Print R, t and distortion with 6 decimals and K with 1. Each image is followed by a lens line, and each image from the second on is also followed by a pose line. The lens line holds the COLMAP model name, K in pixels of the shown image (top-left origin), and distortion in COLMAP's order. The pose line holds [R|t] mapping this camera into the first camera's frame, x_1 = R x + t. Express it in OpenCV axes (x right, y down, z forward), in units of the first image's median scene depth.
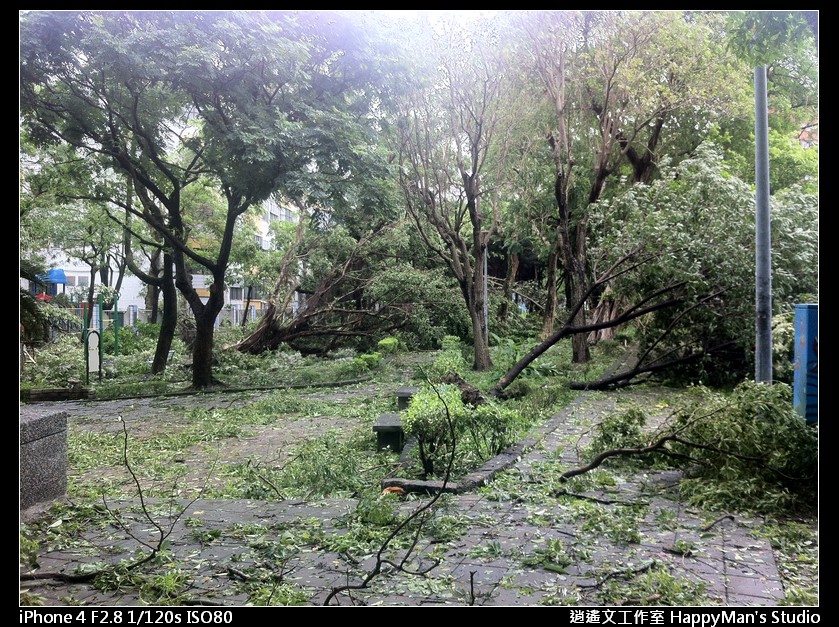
lens RADIAL K [[721.6, 0, 419.5], [0, 721.6, 313.5], [0, 0, 1]] dist [-0.001058, -0.001597]
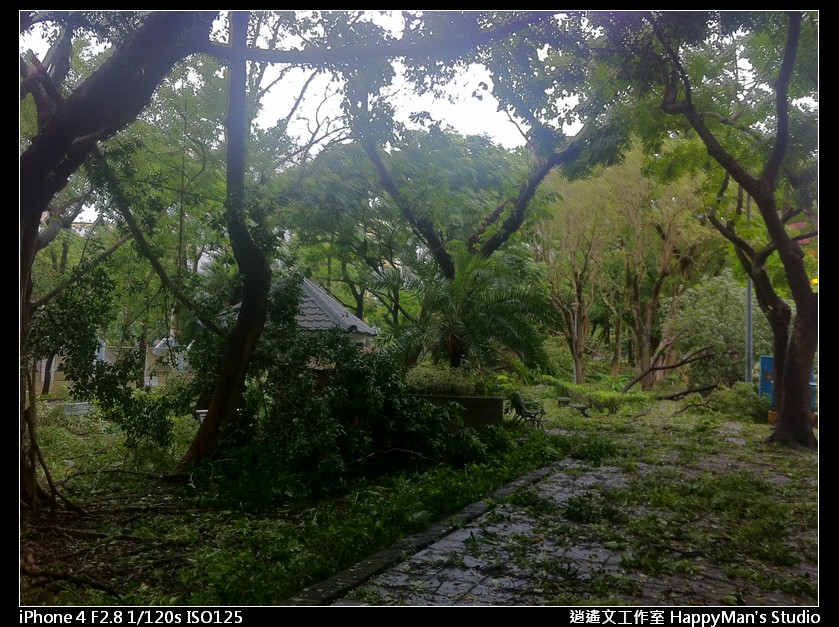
lens RADIAL K [[721.6, 0, 419.5], [0, 721.6, 313.5], [0, 0, 1]] dist [-0.001058, -0.001597]
pose [[0.999049, 0.028987, -0.032565, -0.329159], [-0.031123, 0.997259, -0.067125, 0.024965], [0.030530, 0.068075, 0.997213, -0.866399]]
